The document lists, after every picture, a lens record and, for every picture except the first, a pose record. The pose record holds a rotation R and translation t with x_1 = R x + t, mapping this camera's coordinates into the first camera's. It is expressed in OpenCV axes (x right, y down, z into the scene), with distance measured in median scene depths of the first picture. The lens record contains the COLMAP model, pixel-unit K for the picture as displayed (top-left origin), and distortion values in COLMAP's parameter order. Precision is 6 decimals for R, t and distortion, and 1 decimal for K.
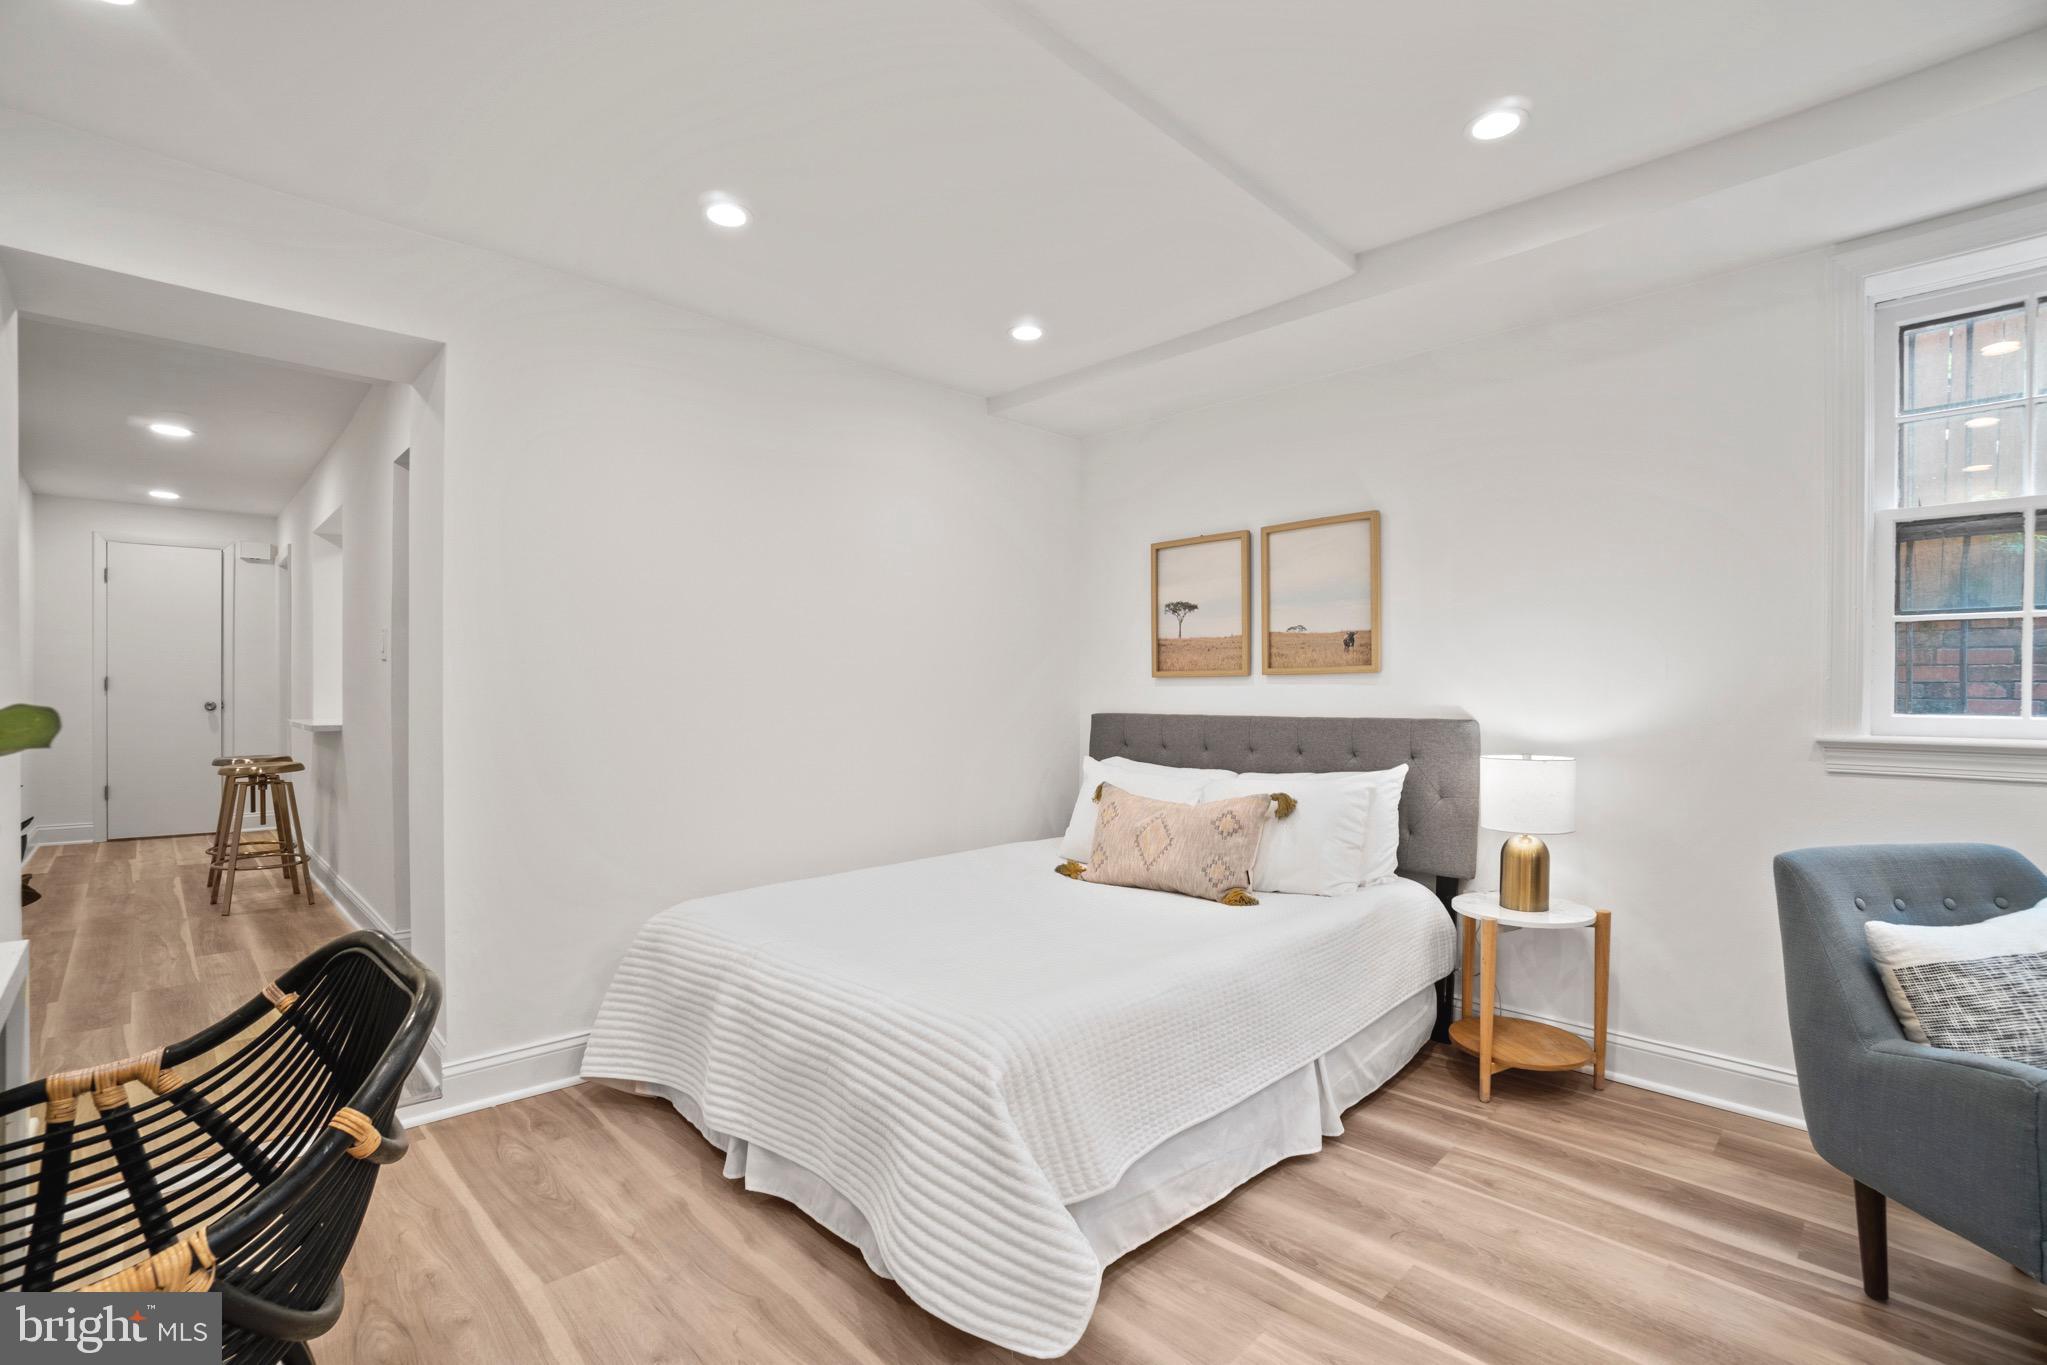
lens RADIAL K [[916.7, 0, 1017.5], [0, 916.7, 691.7], [0, 0, 1]] dist [-0.045697, 0.005481]
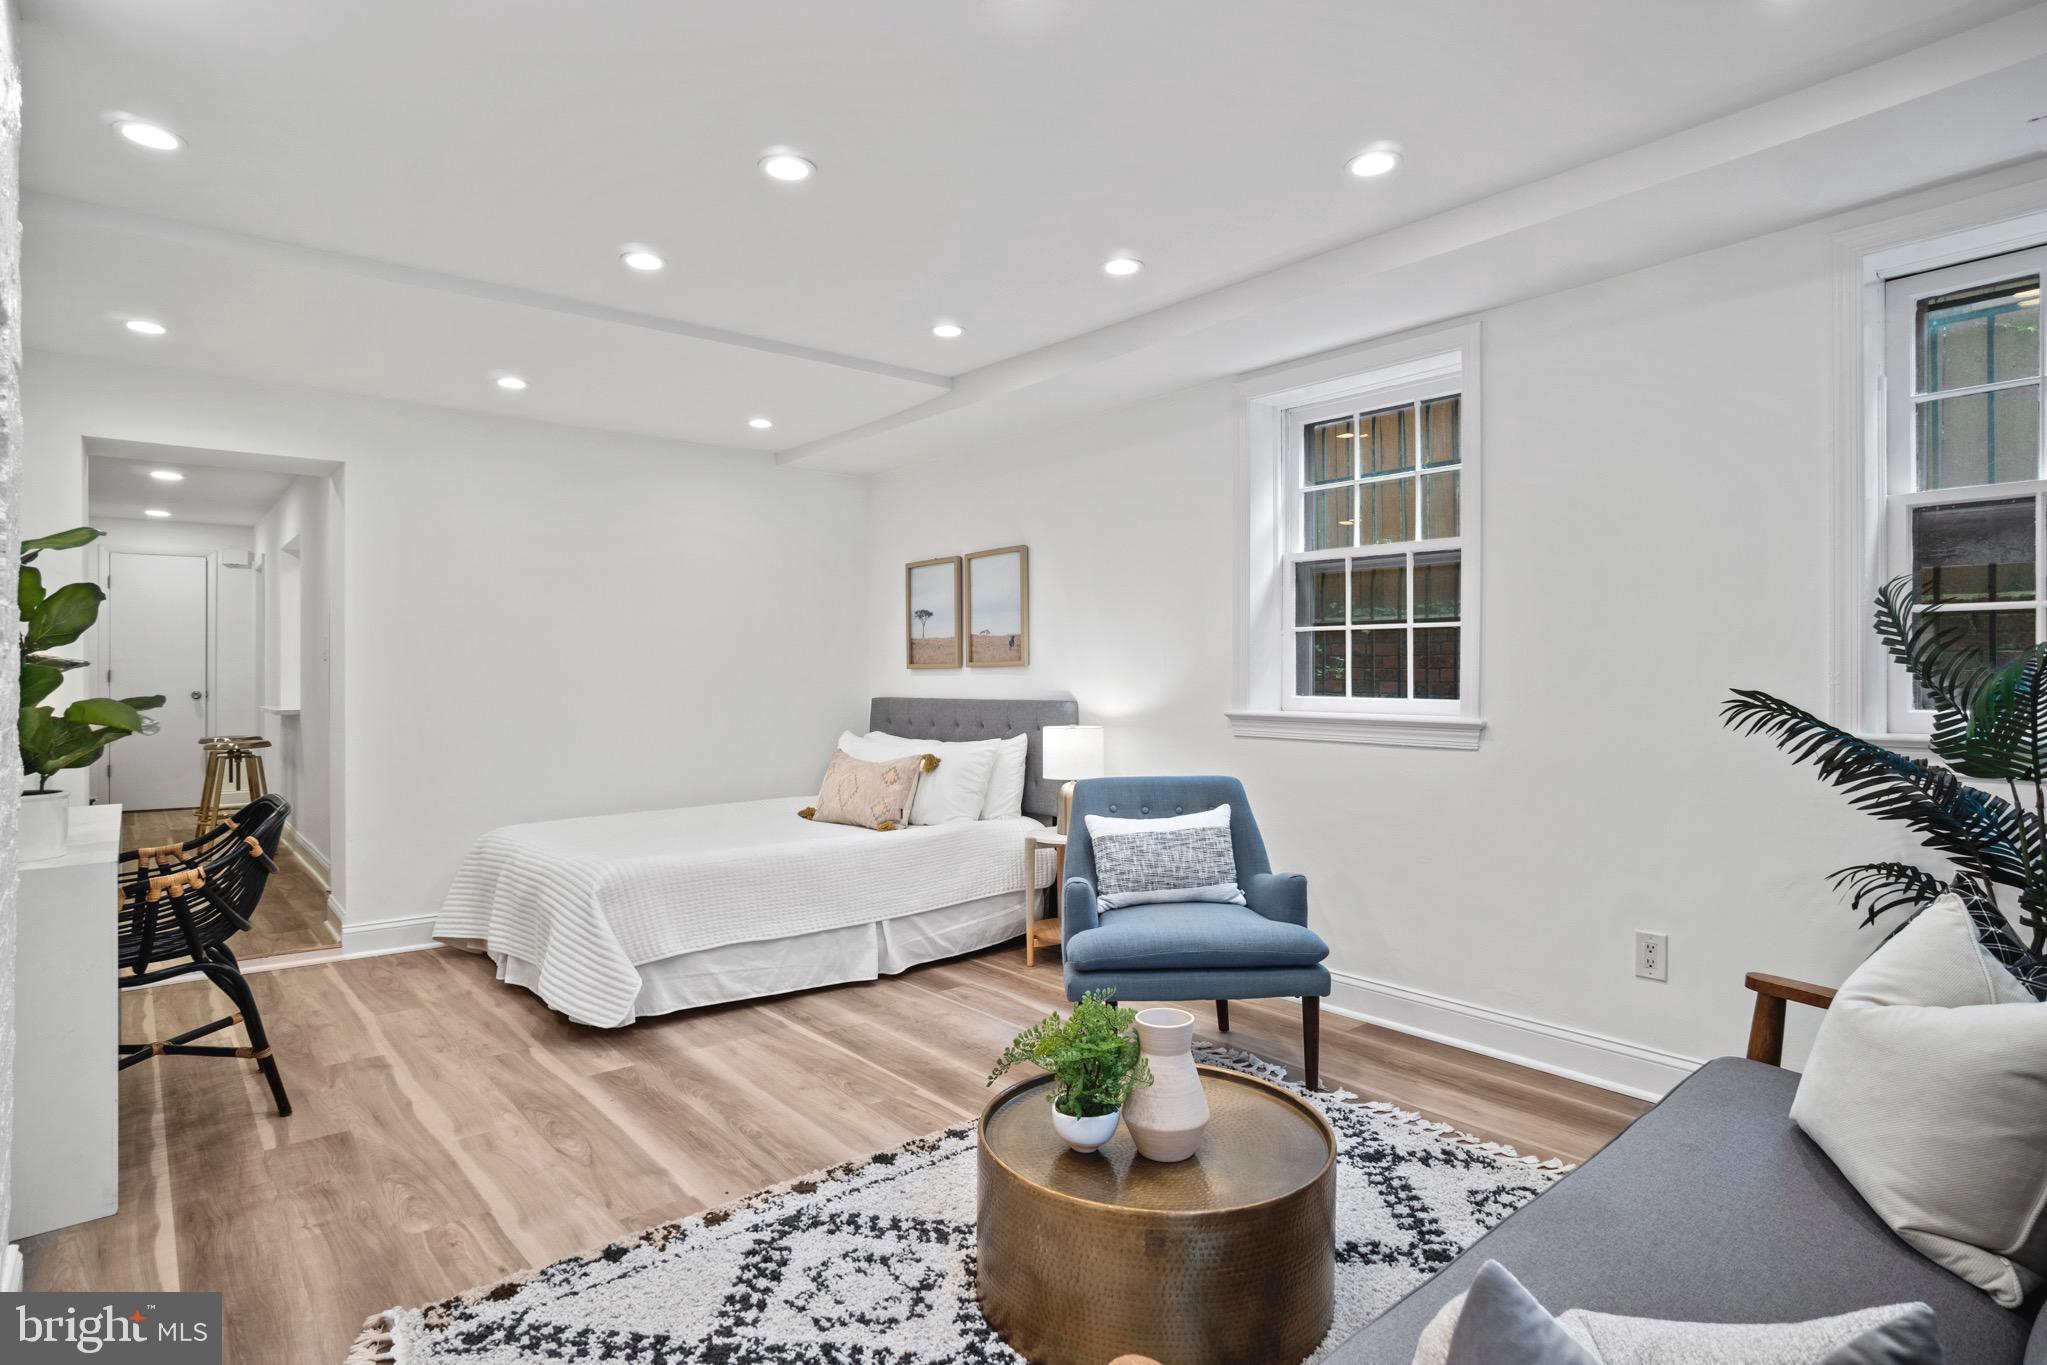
lens RADIAL K [[1093.5, 0, 1045.9], [0, 1093.5, 659.7], [0, 0, 1]] dist [-0.024839, -0.003644]
pose [[0.997726, -0.006868, -0.067046, 0.549710], [0.006060, 0.999907, -0.012238, -0.010861], [0.067124, 0.011804, 0.997675, -0.619896]]
